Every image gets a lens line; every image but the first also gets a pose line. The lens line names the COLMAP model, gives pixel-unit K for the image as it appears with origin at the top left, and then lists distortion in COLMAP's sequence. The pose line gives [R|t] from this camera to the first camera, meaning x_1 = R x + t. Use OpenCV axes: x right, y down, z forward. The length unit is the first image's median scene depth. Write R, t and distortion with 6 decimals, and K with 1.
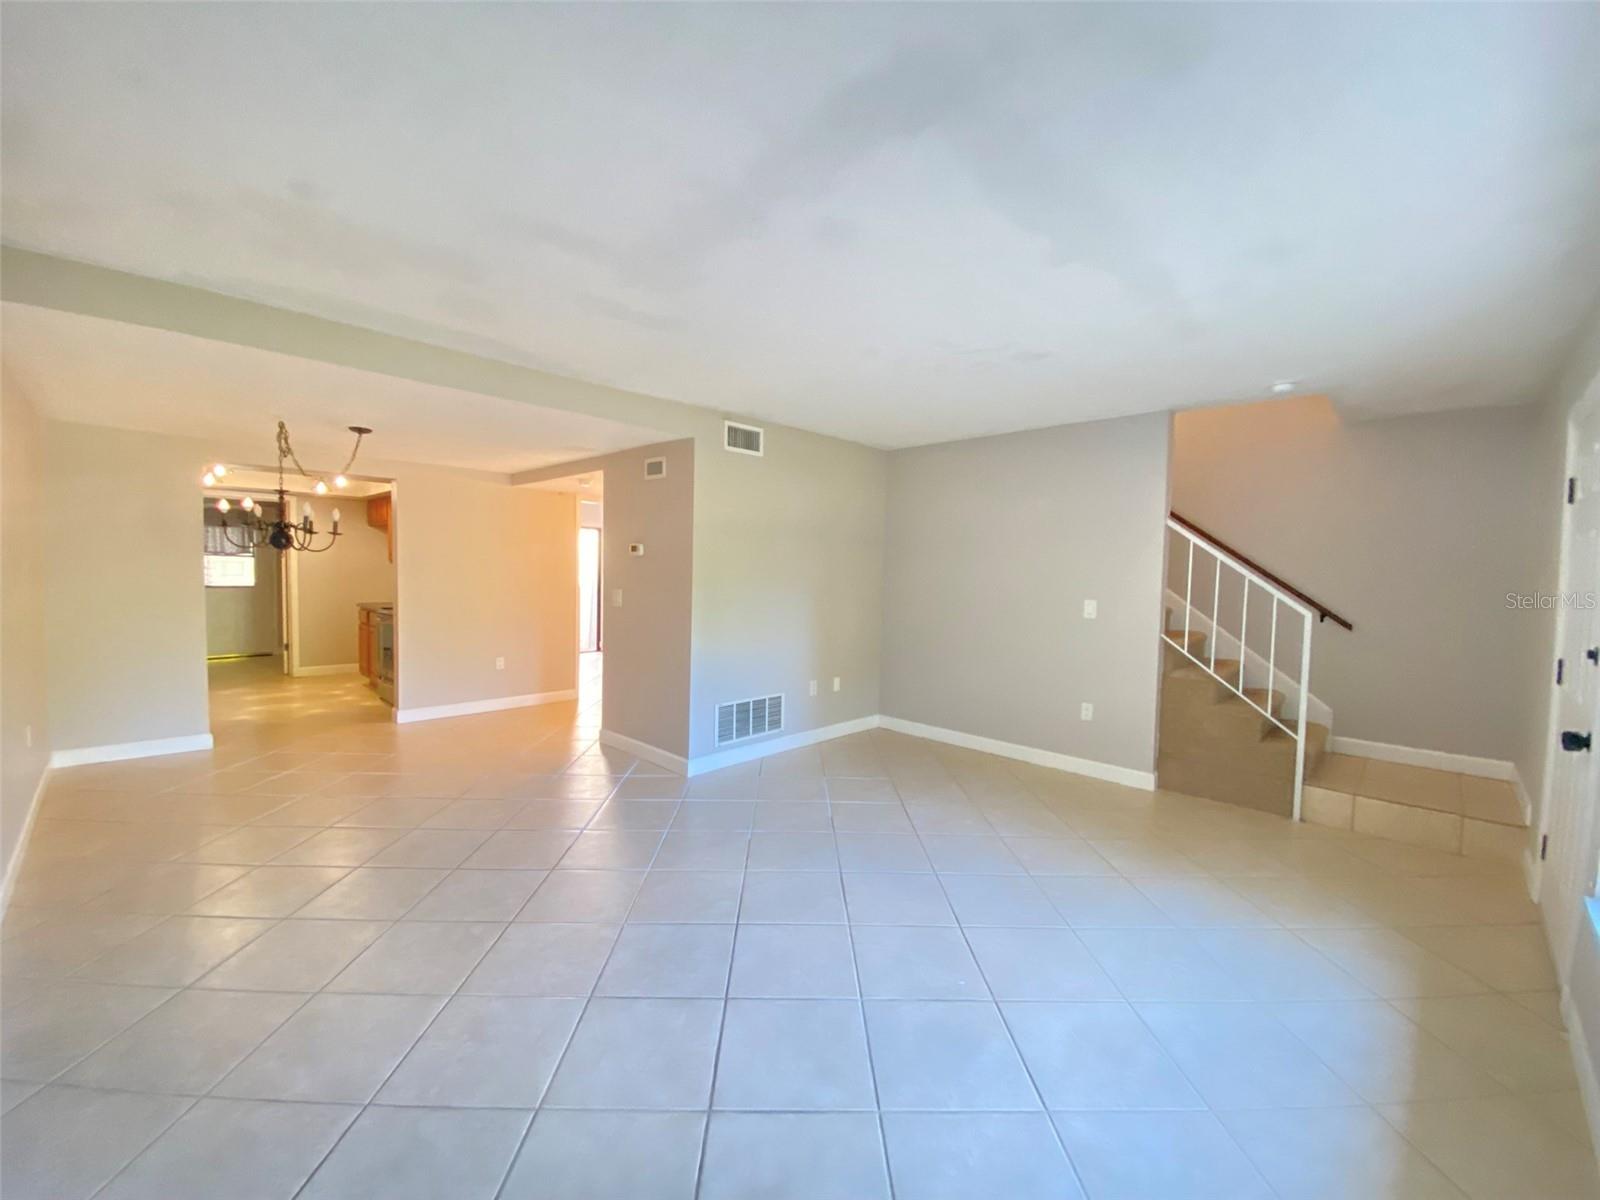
lens RADIAL K [[652.7, 0, 805.5], [0, 652.7, 601.6], [0, 0, 1]] dist [0.000577, -0.010340]
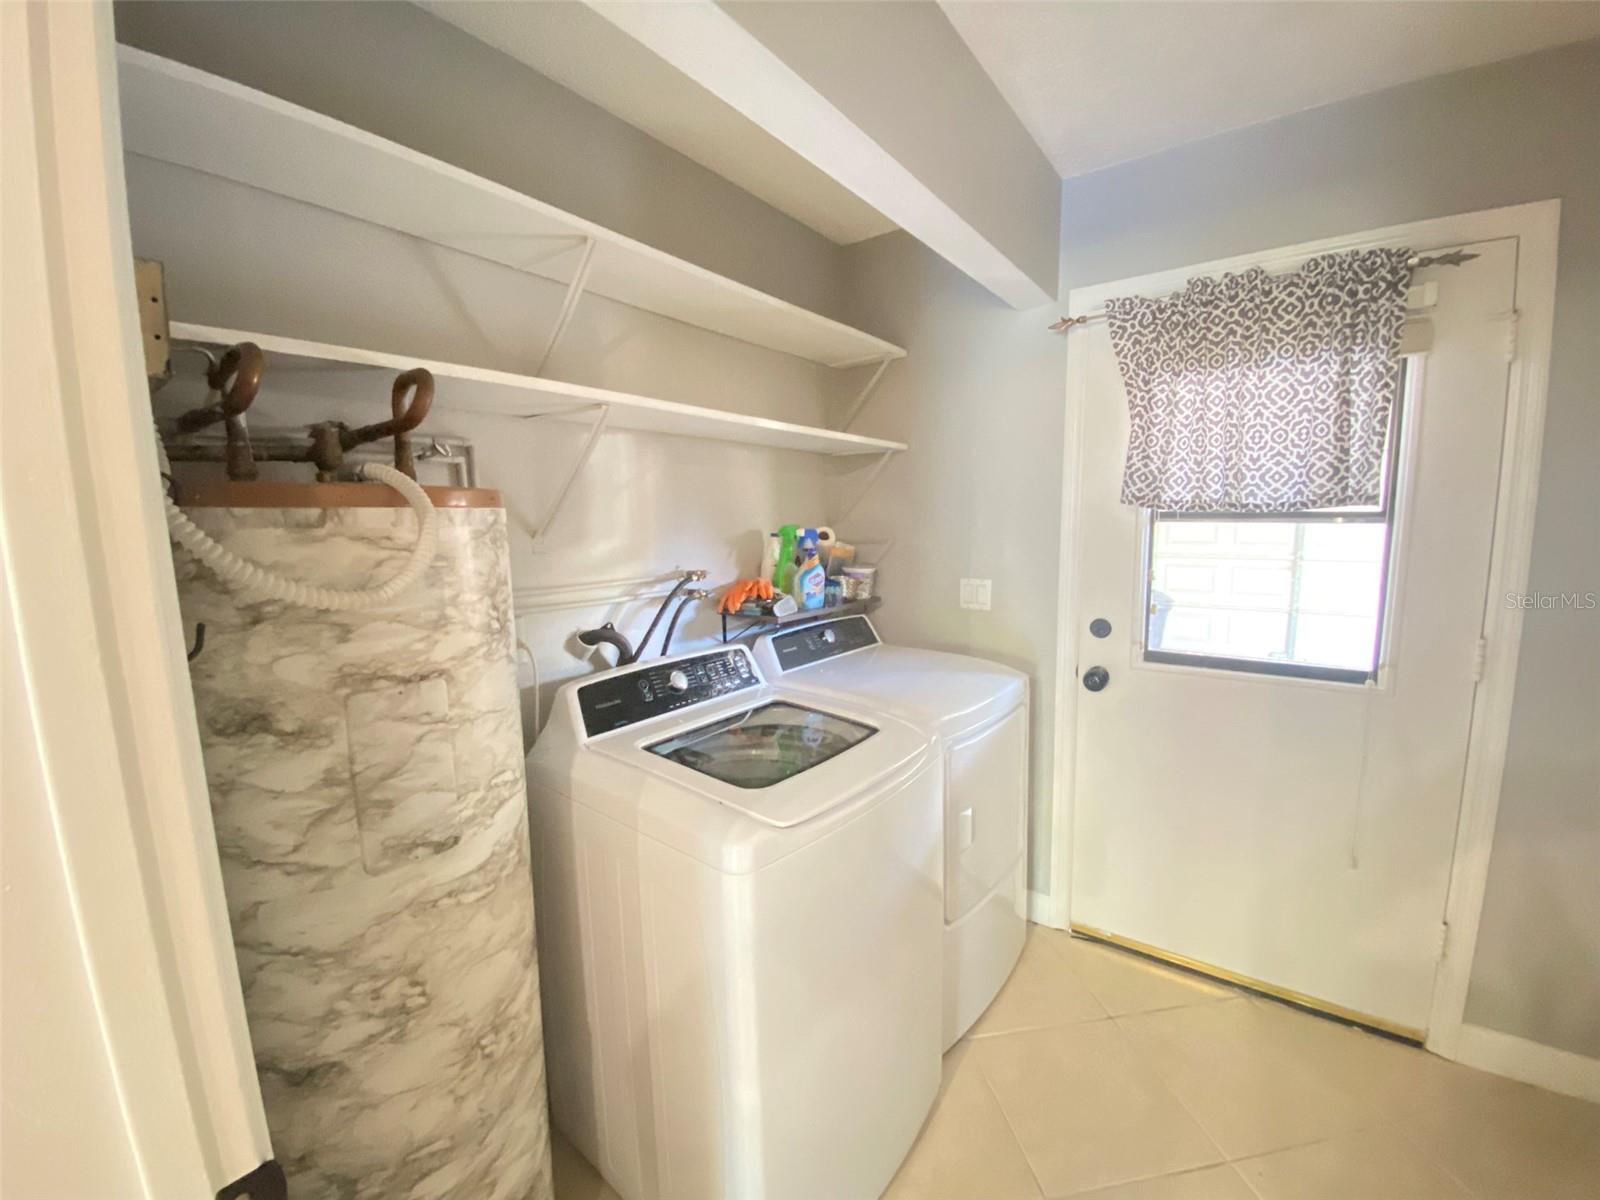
lens RADIAL K [[643.9, 0, 796.4], [0, 643.9, 602.9], [0, 0, 1]] dist [0.000325, -0.011666]
pose [[0.107405, 0.103408, -0.988823, -0.986580], [-0.030334, 0.994454, 0.100702, -0.084912], [0.993752, 0.019180, 0.109946, 1.167804]]
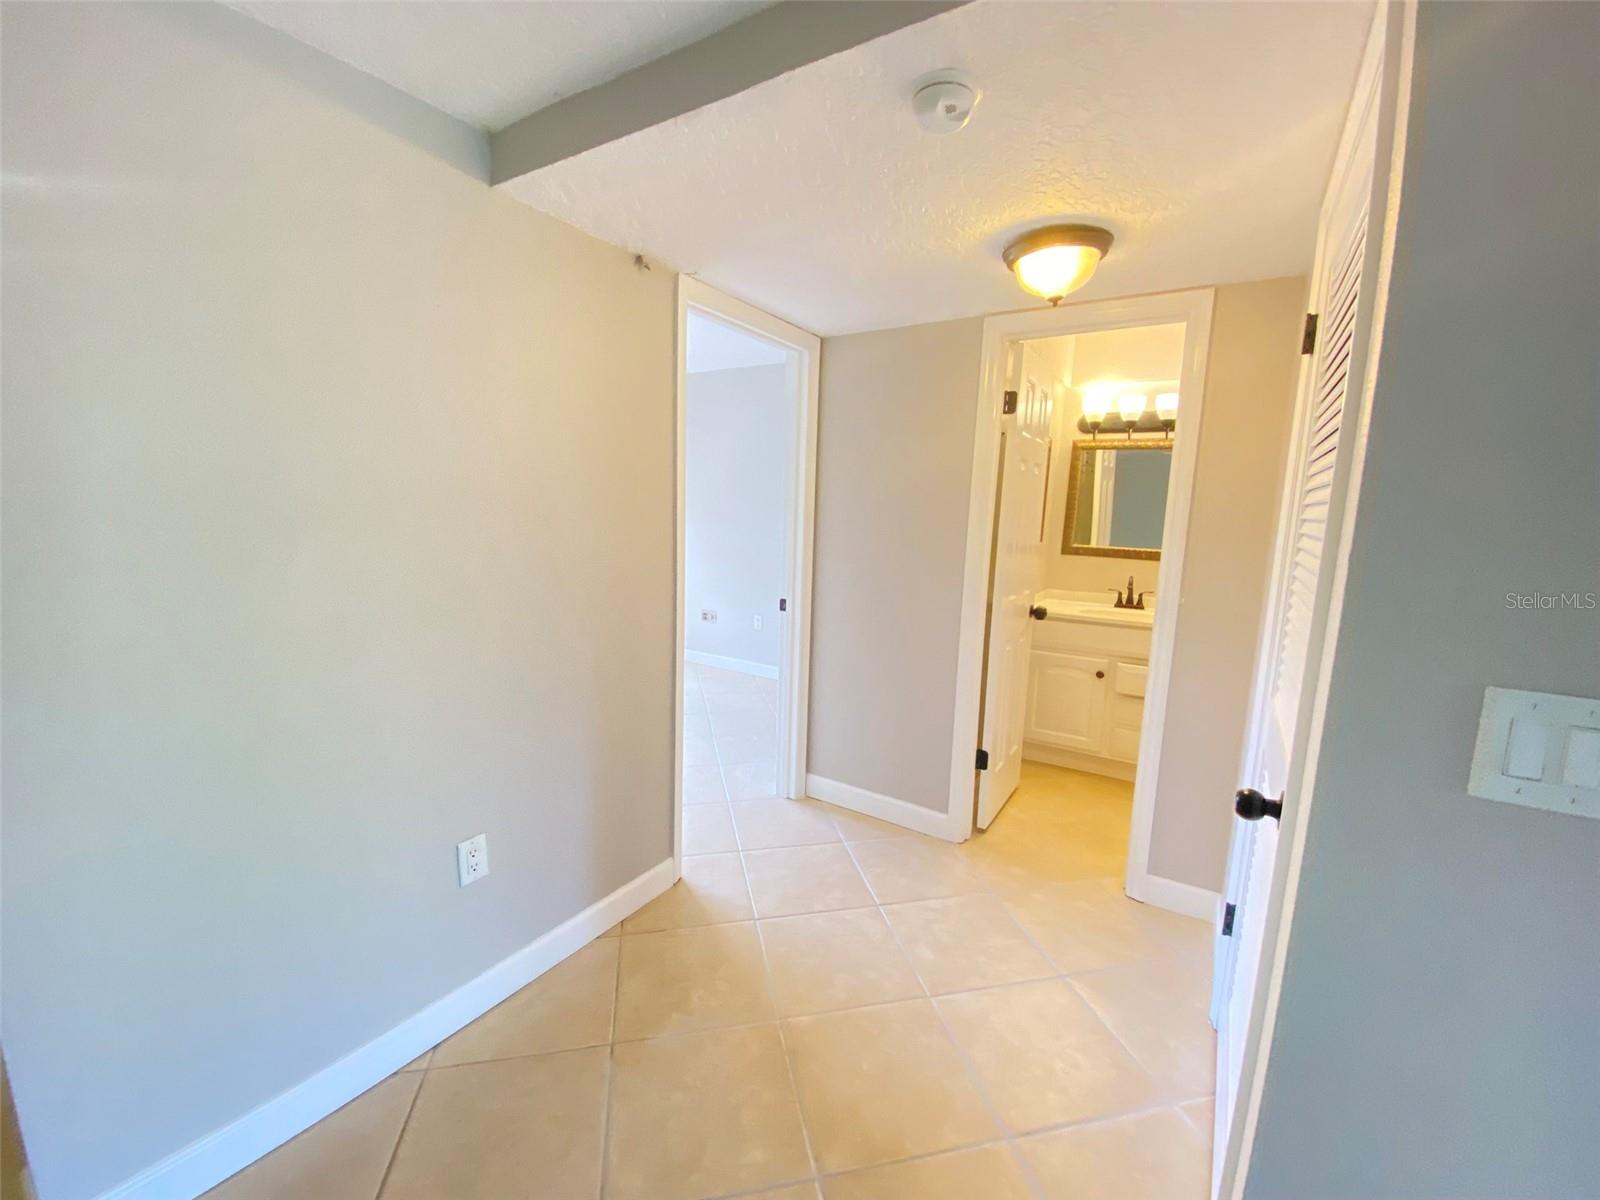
lens RADIAL K [[651.9, 0, 795.7], [0, 651.9, 606.1], [0, 0, 1]] dist [0.018341, -0.017273]
pose [[0.980509, -0.026630, 0.194659, -0.376159], [0.005393, 0.994046, 0.108824, -0.042599], [-0.196398, -0.105653, 0.974816, 0.694271]]
